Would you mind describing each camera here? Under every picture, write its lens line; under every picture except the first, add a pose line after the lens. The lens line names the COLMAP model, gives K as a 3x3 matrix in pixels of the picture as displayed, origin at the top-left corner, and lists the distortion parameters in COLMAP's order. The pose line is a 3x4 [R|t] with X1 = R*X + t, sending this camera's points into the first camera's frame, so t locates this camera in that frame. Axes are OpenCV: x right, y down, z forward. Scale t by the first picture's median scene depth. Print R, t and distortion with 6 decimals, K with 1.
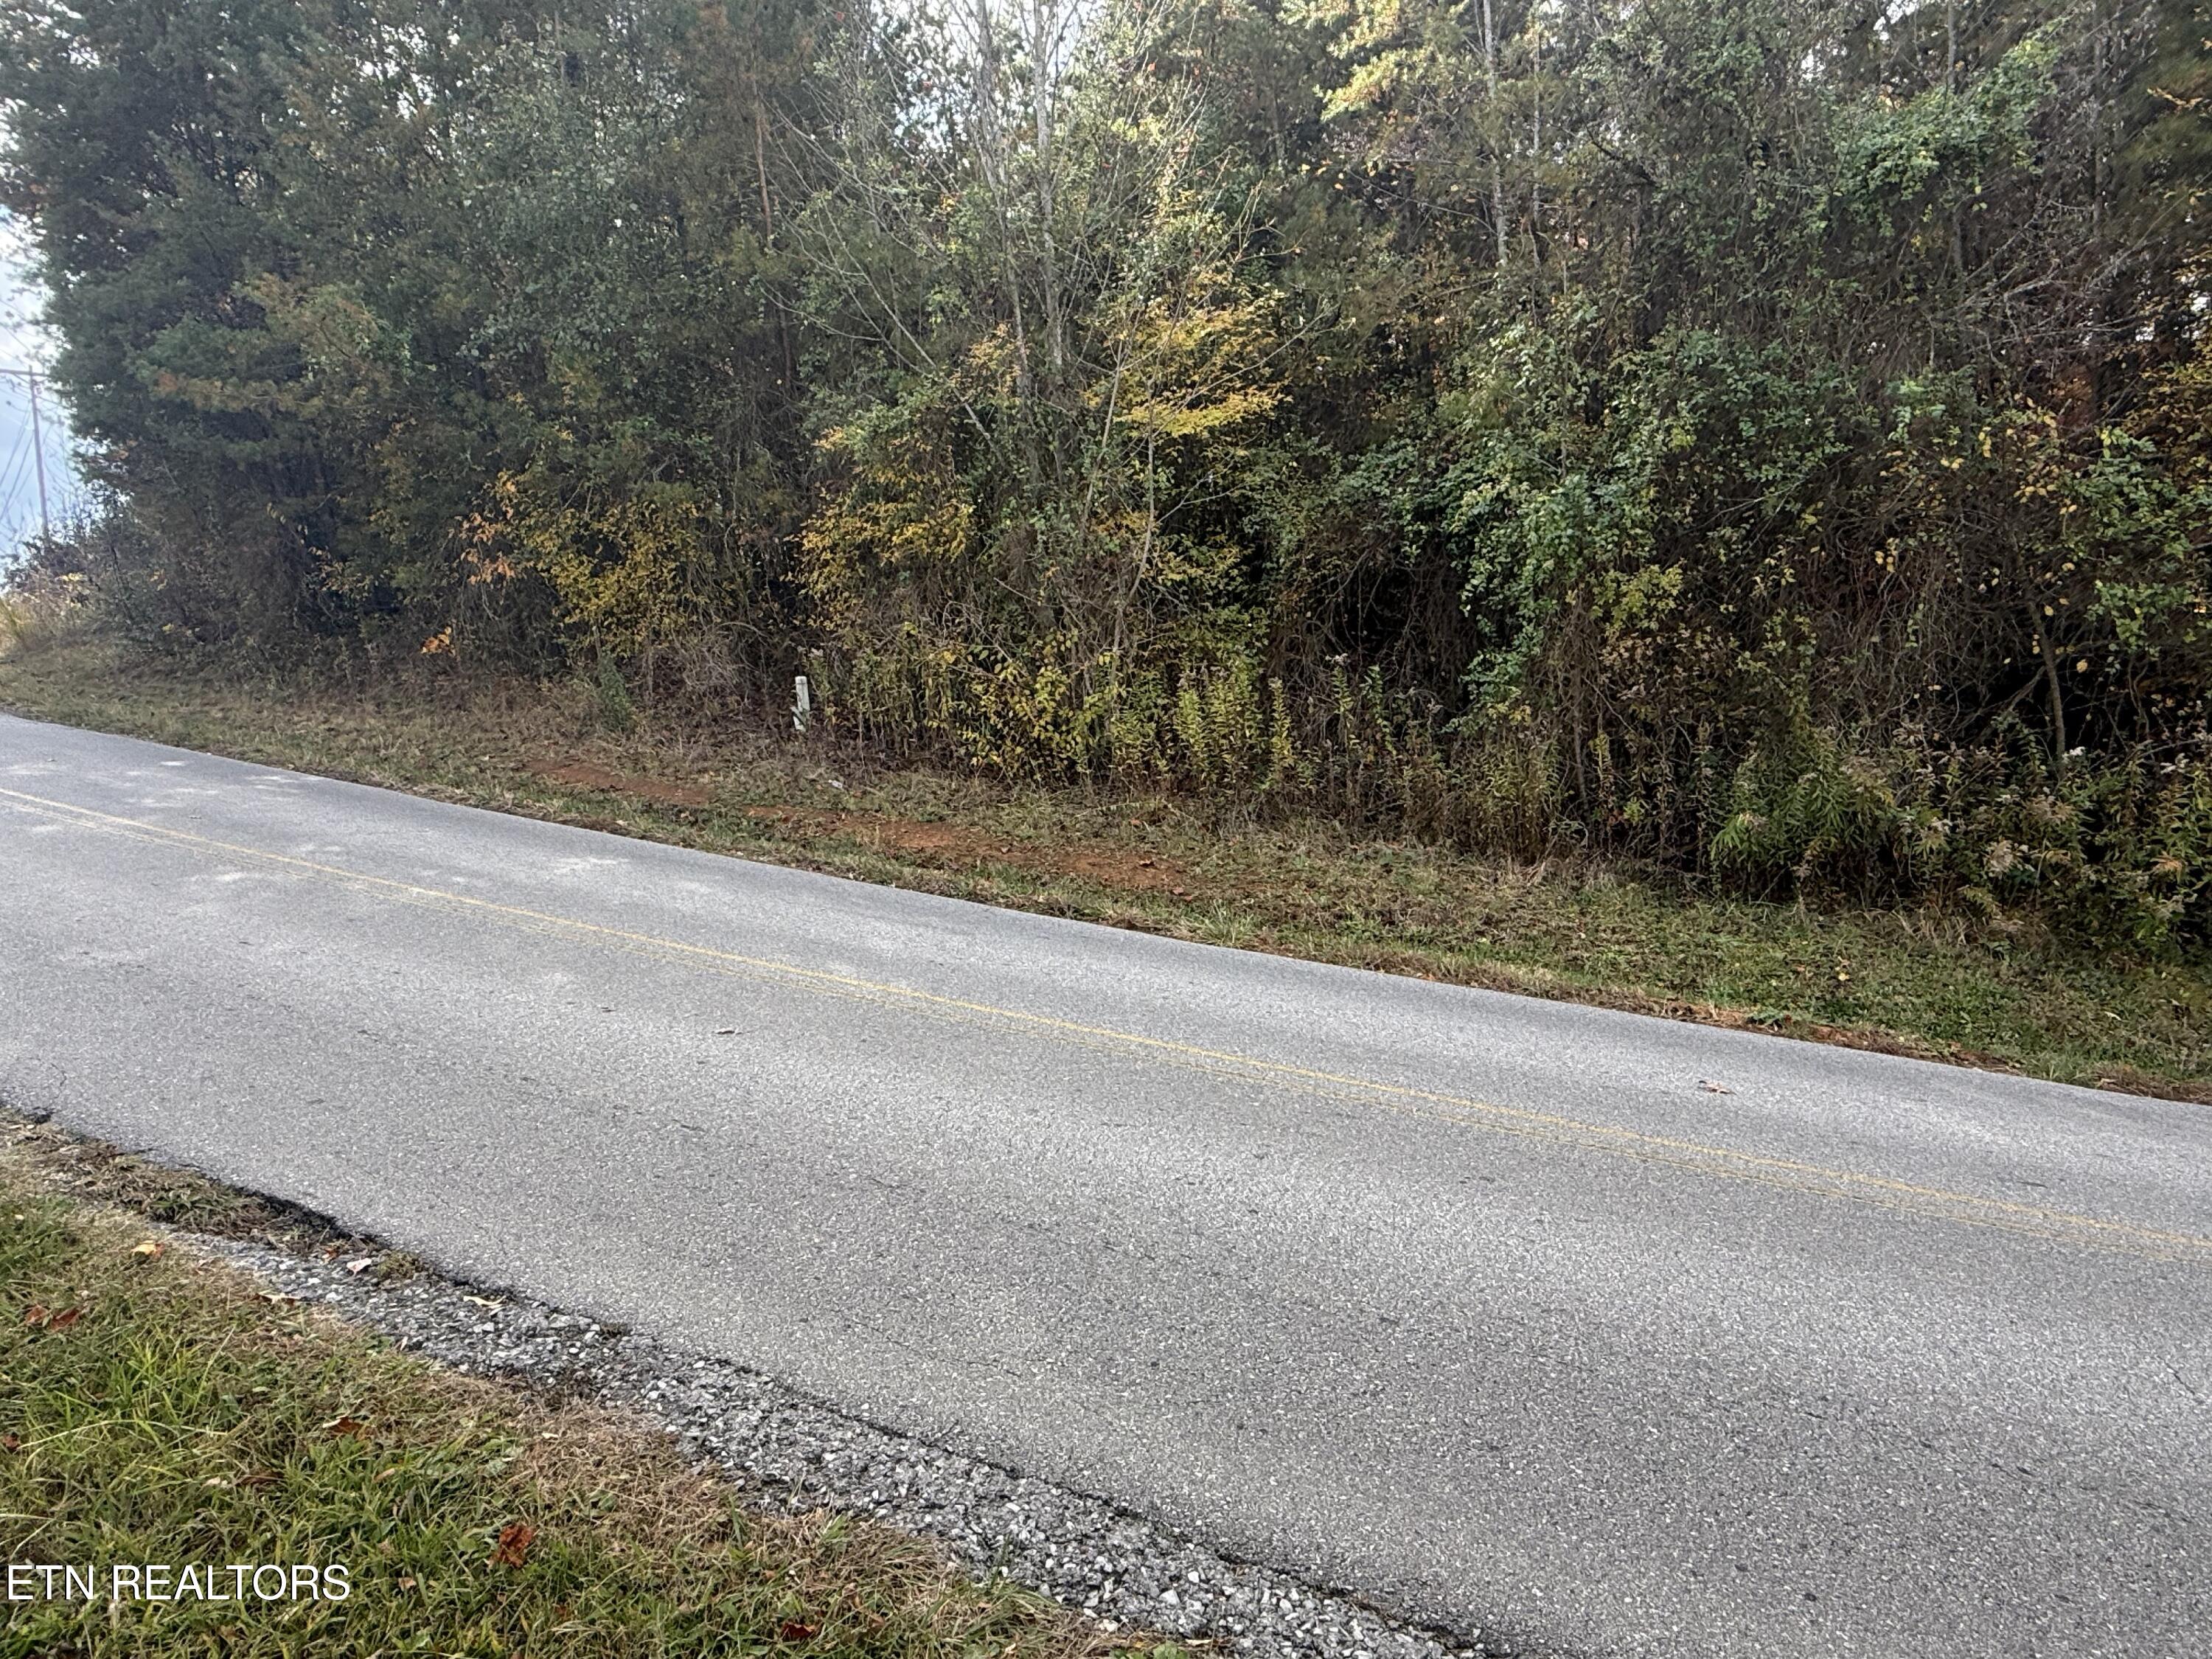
lens RADIAL K [[1302.4, 0, 1099.4], [0, 1302.4, 833.8], [0, 0, 1]] dist [0.000130, 0.000775]
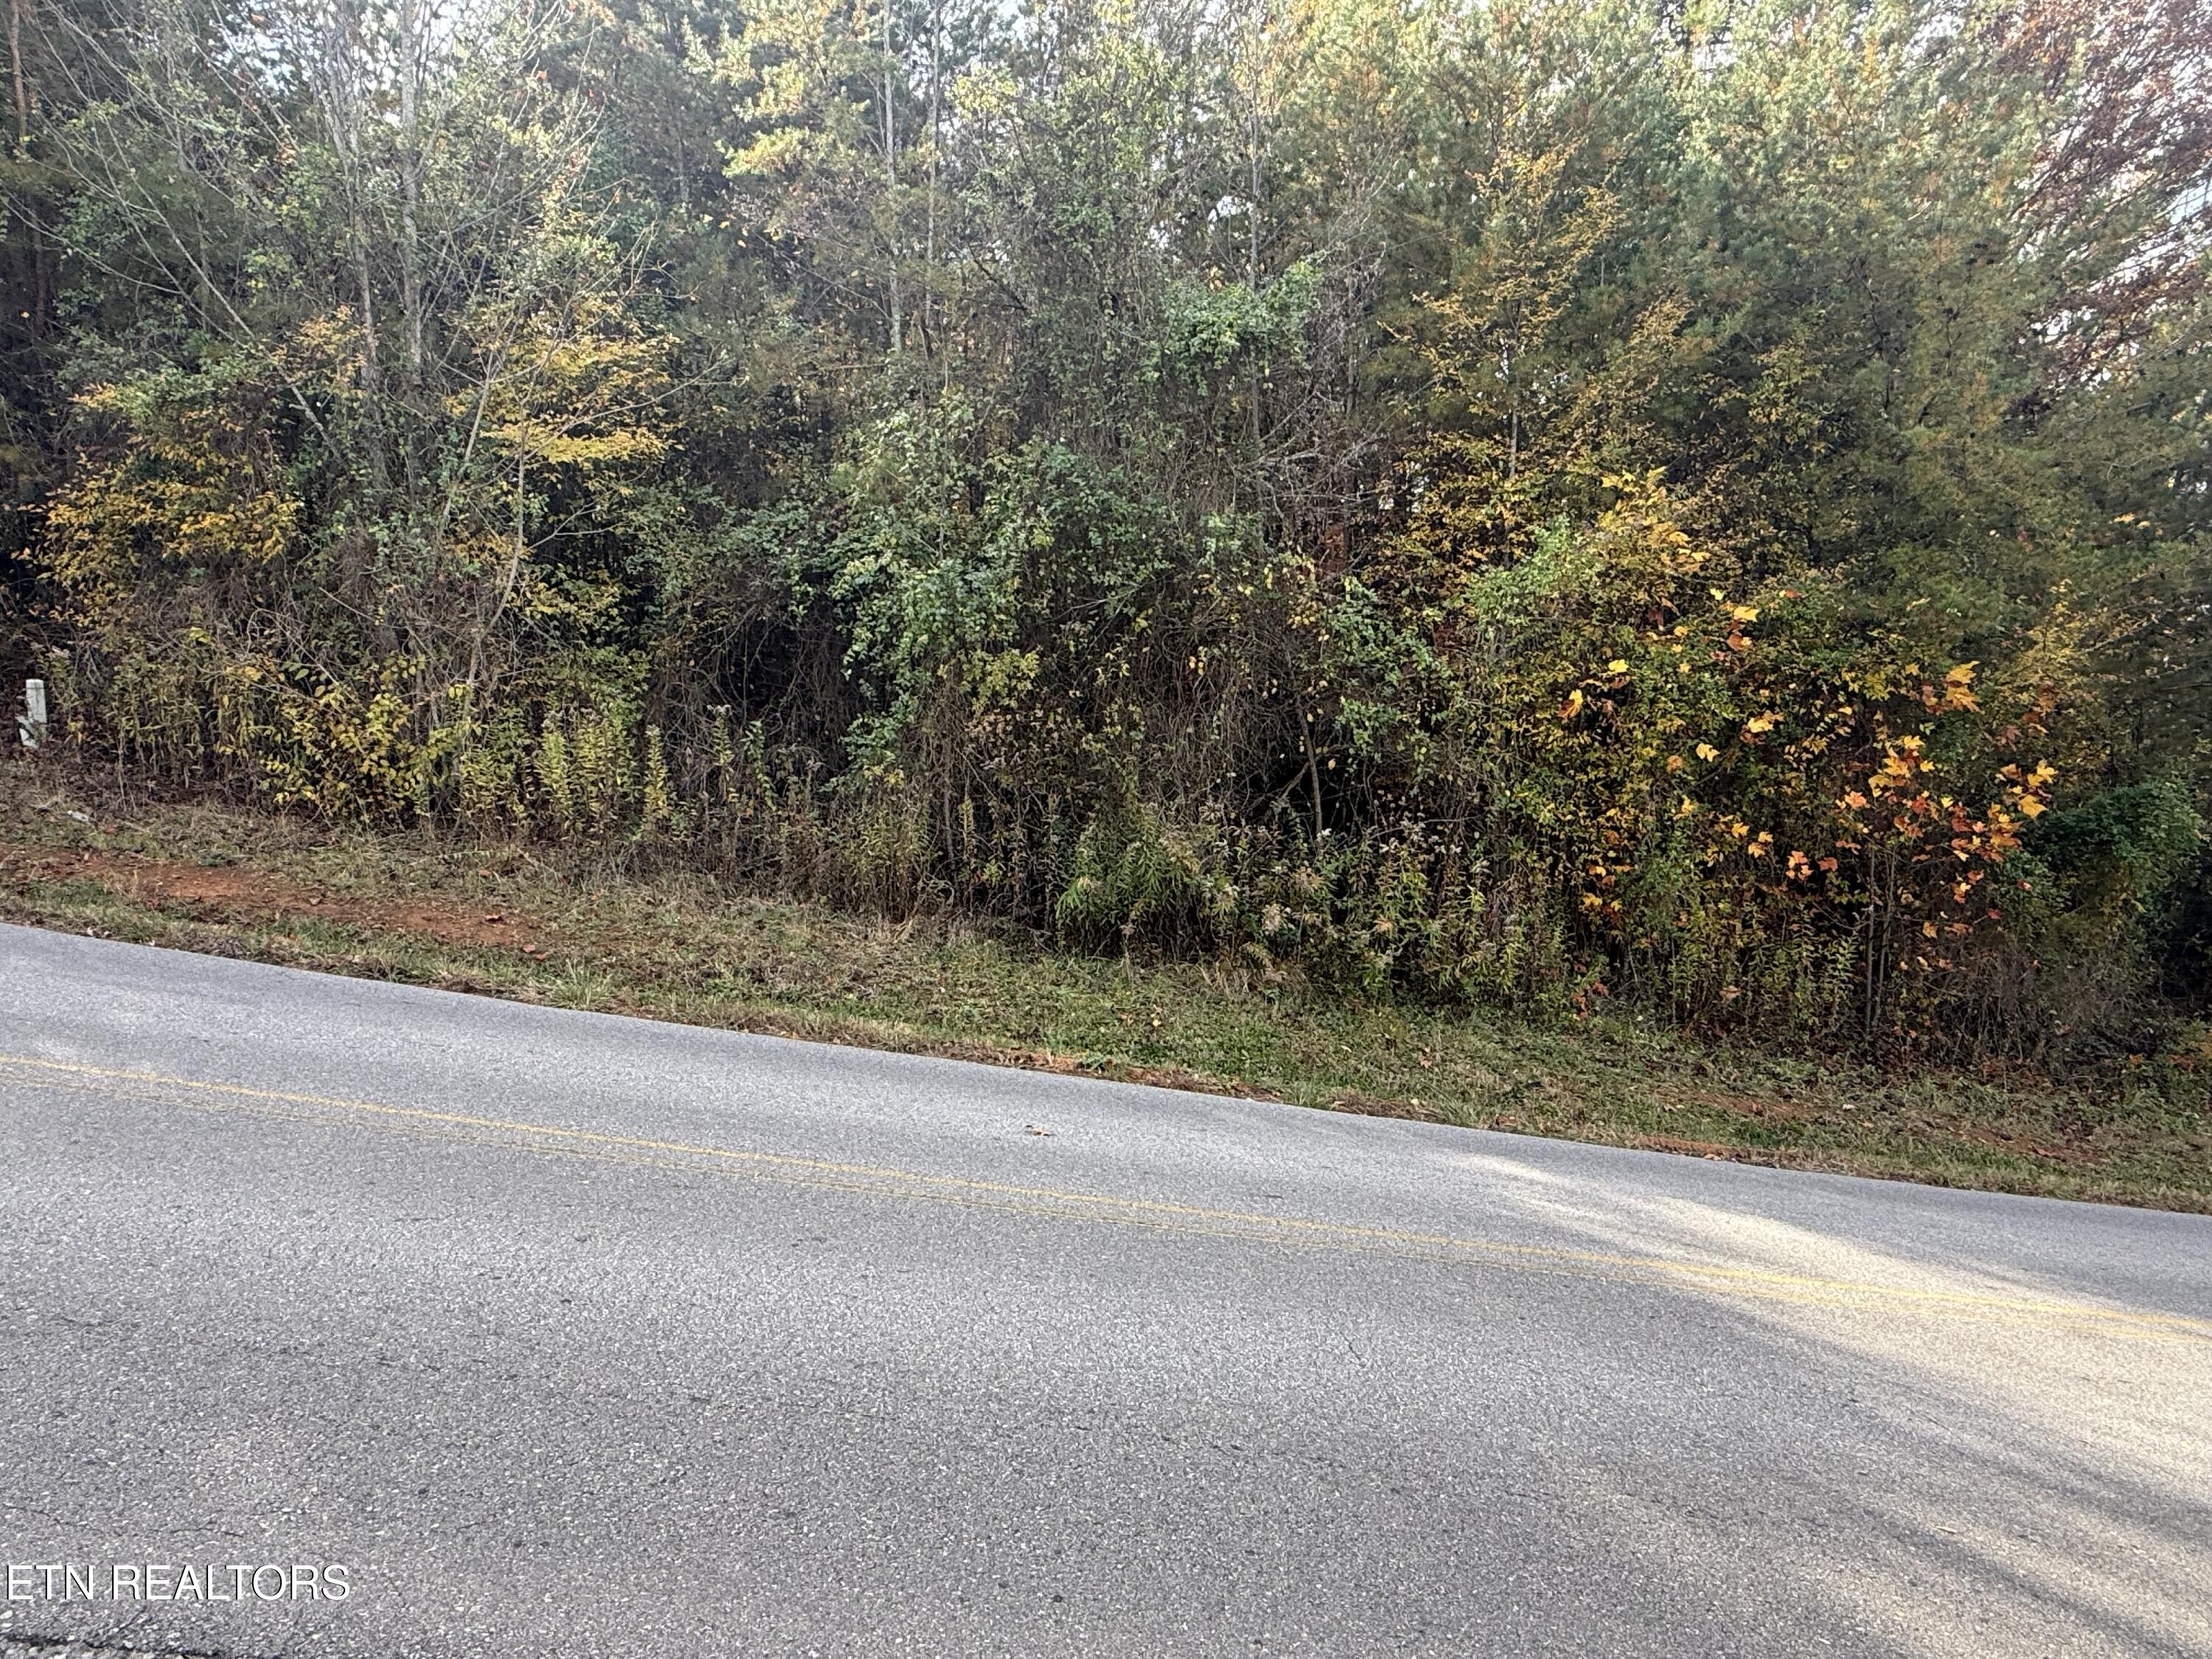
lens RADIAL K [[1302.4, 0, 1105.7], [0, 1302.4, 818.3], [0, 0, 1]] dist [0.000130, 0.000775]
pose [[0.896042, 0.040728, 0.442097, 0.014642], [-0.018109, 0.998307, -0.055265, -0.004833], [-0.443600, 0.041514, 0.895263, -0.010497]]
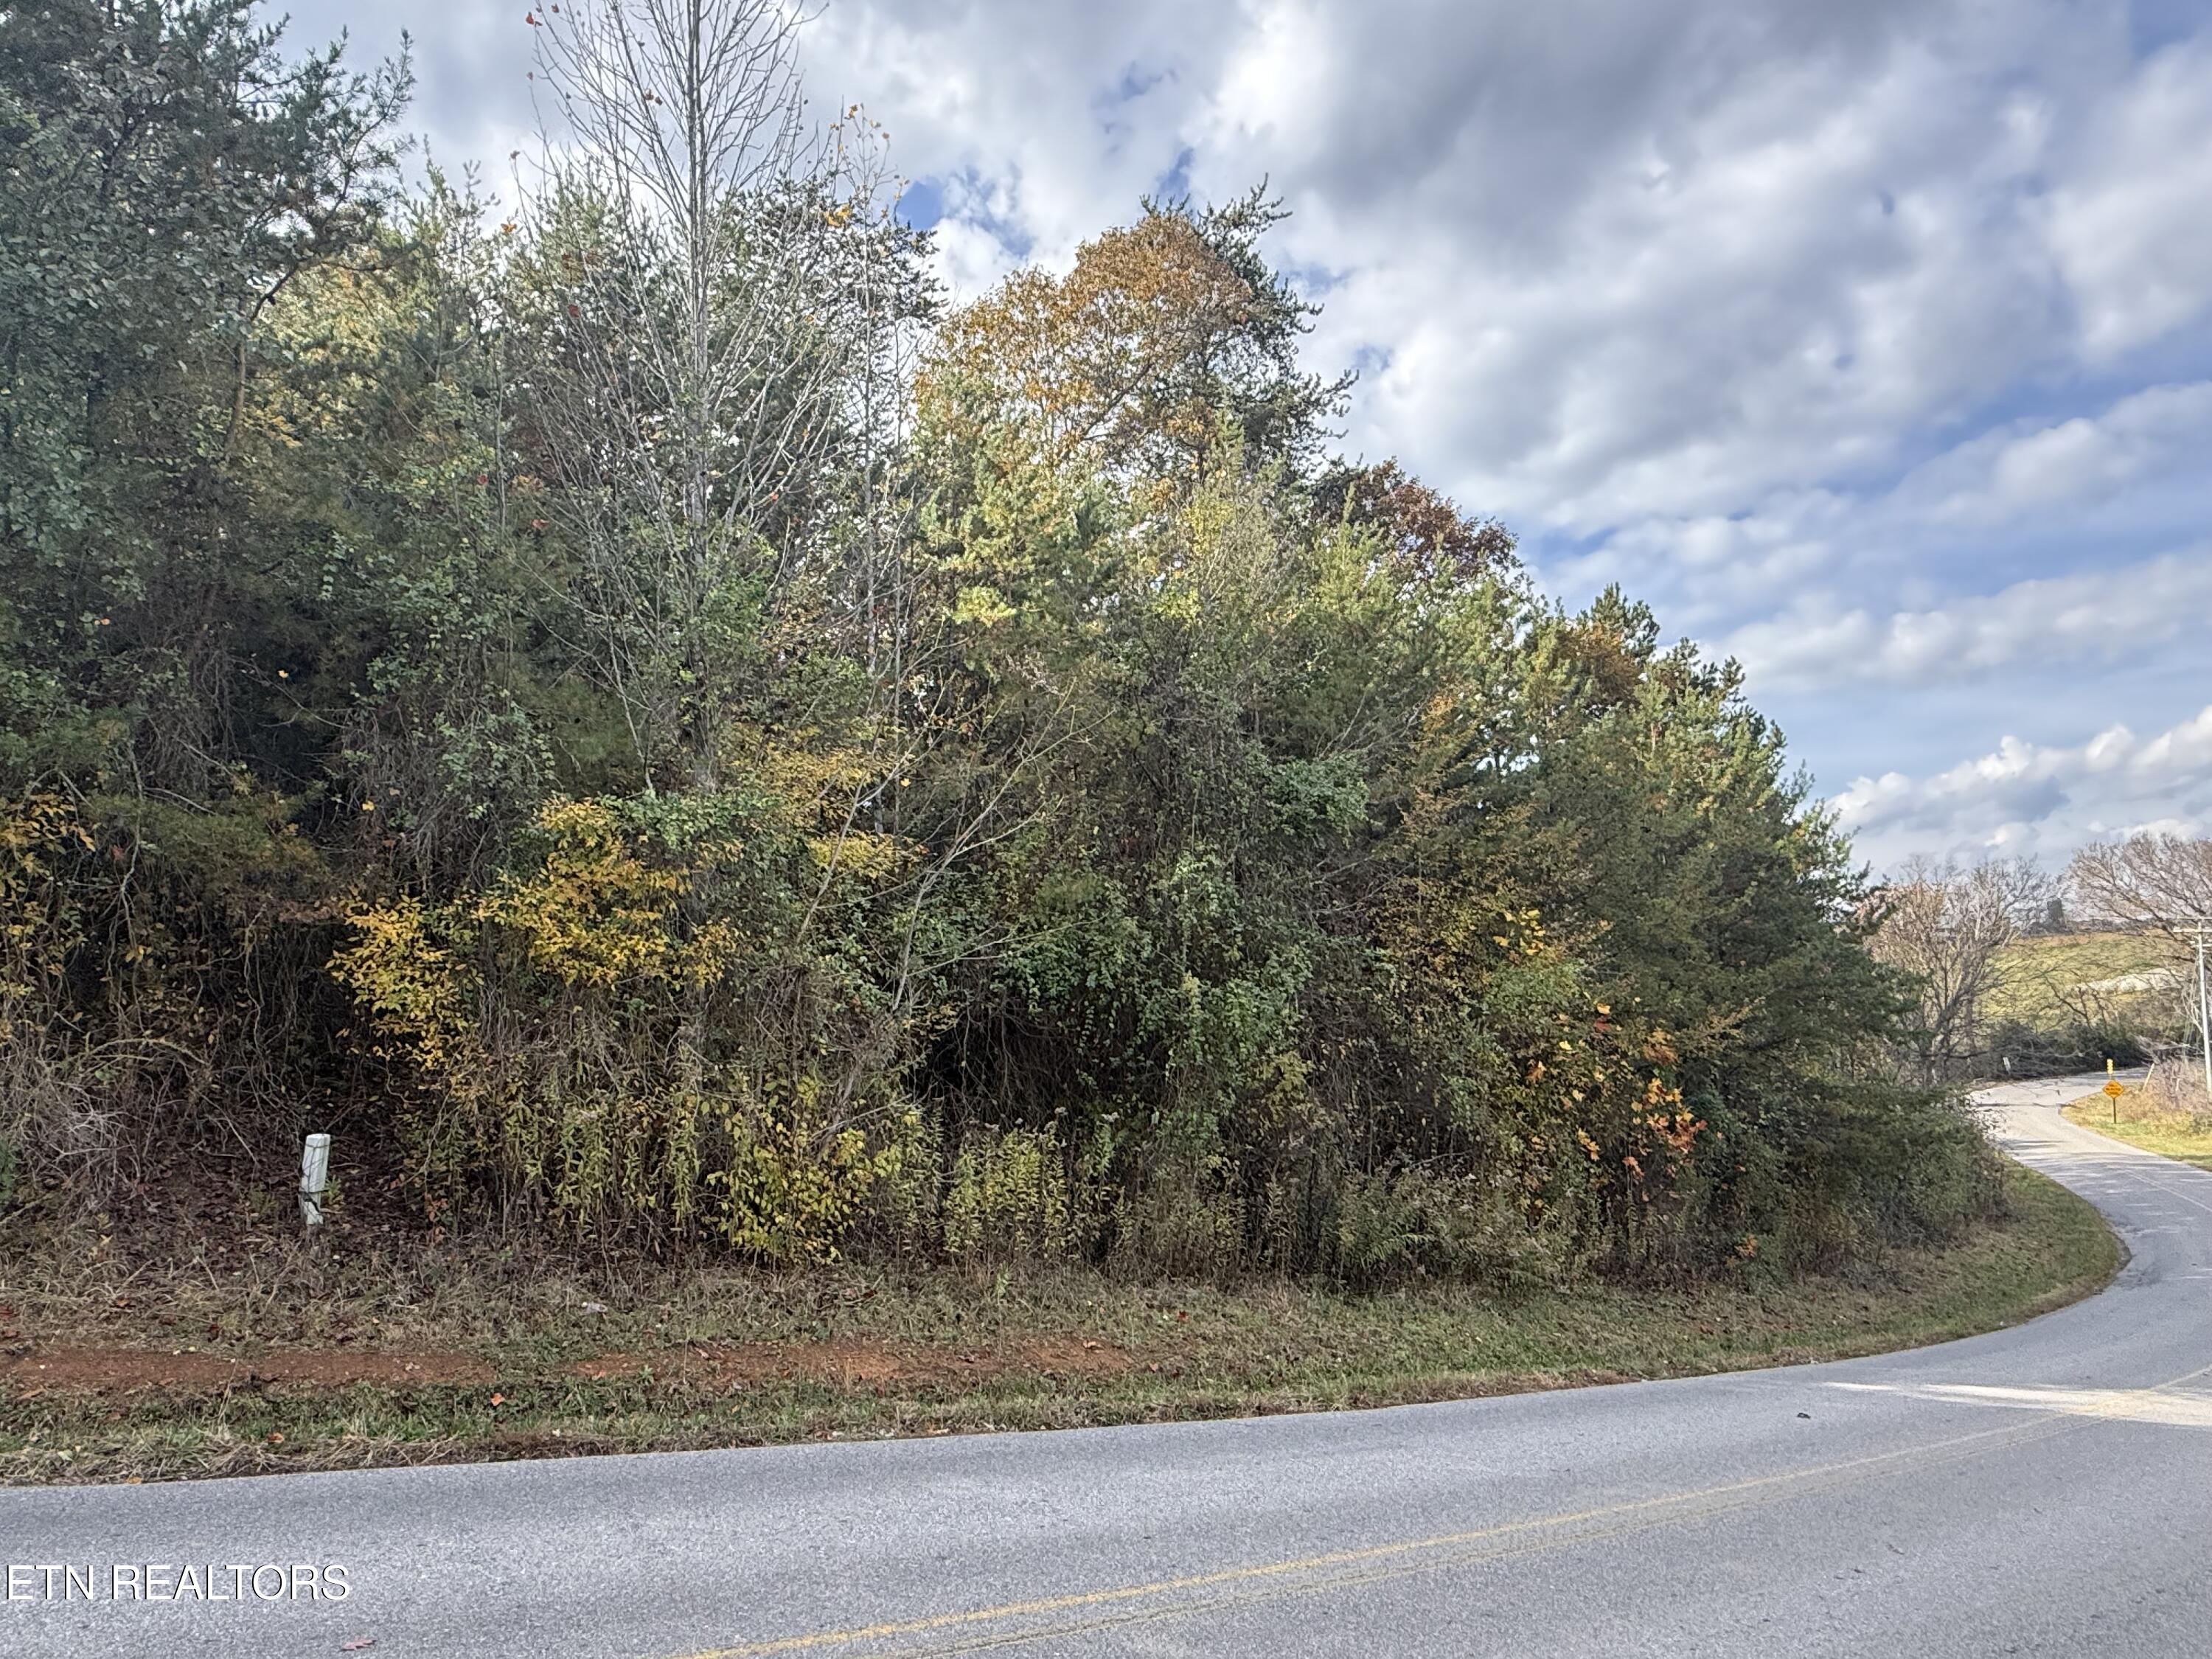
lens RADIAL K [[1302.4, 0, 1104.4], [0, 1302.4, 820.5], [0, 0, 1]] dist [0.000130, 0.000775]
pose [[0.454062, 0.171398, 0.874329, -0.914301], [0.070051, 0.971417, -0.226810, -0.142512], [-0.888212, 0.164233, 0.429076, 0.531693]]
